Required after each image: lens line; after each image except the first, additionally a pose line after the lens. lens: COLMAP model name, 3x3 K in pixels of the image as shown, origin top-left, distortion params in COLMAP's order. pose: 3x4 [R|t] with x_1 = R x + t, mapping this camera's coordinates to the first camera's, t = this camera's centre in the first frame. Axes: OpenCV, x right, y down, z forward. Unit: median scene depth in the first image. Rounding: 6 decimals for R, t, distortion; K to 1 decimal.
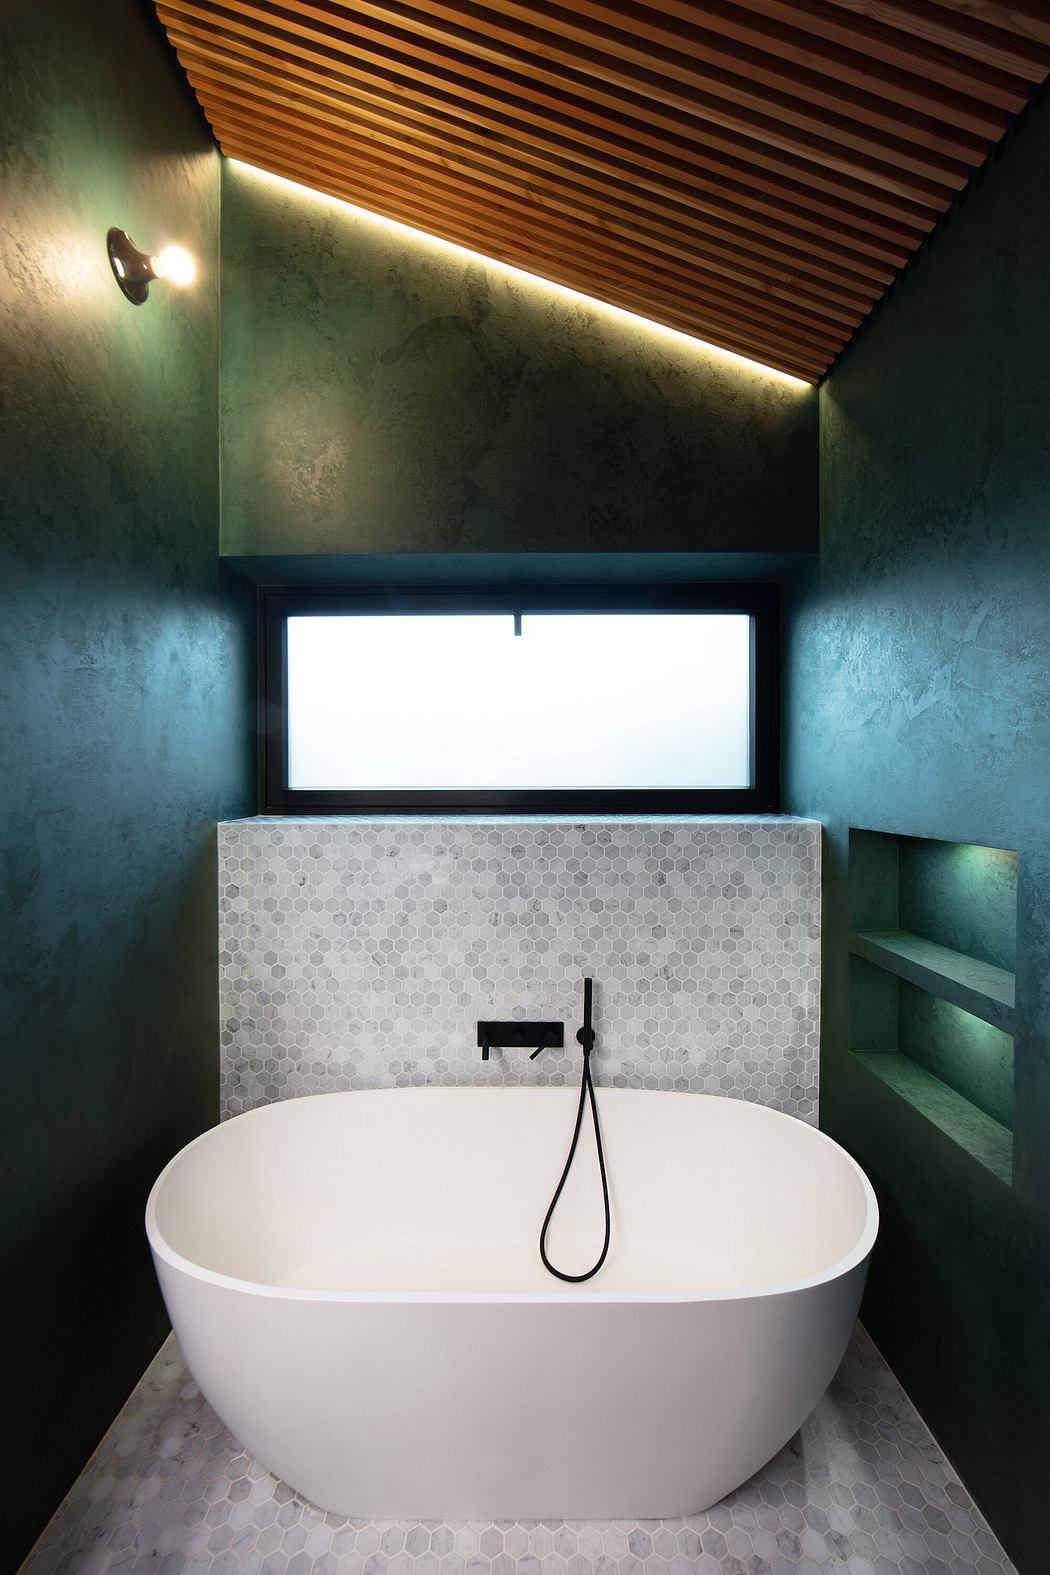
lens RADIAL K [[644.1, 0, 525.0], [0, 644.1, 787.5], [0, 0, 1]] dist [-0.000051, 0.000150]
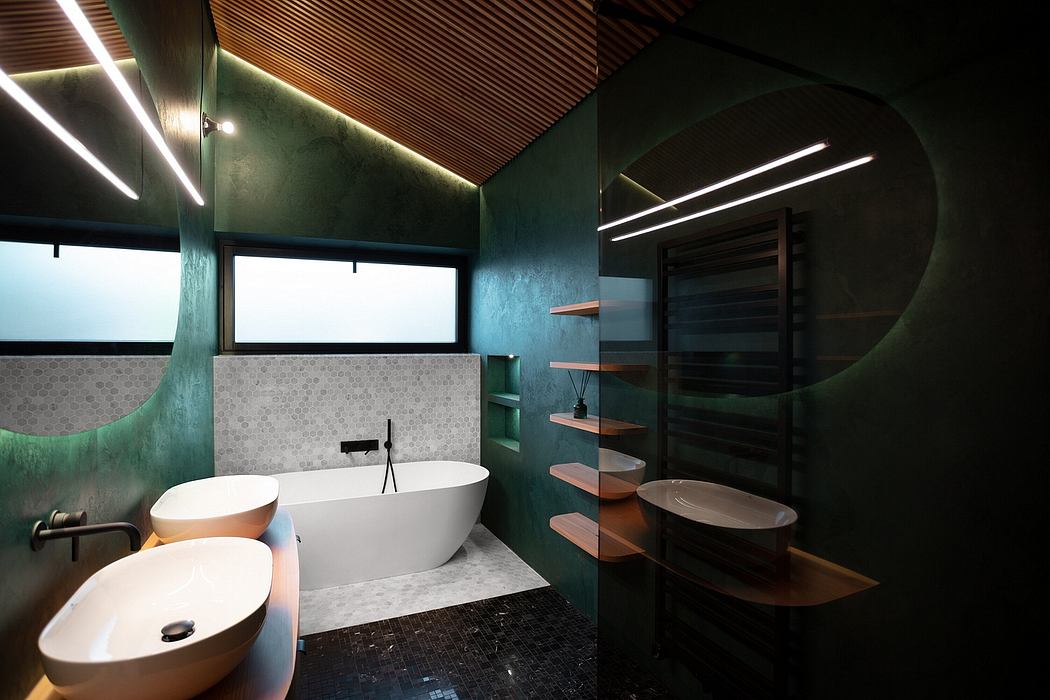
lens RADIAL K [[514.5, 0, 525.0], [0, 514.5, 350.0], [0, 0, 1]] dist [-0.086952, 0.000452]
pose [[0.913165, 0.000039, 0.407590, -0.212077], [0.004582, 0.999936, -0.010361, 0.055980], [-0.407564, 0.011329, 0.913106, -0.940459]]
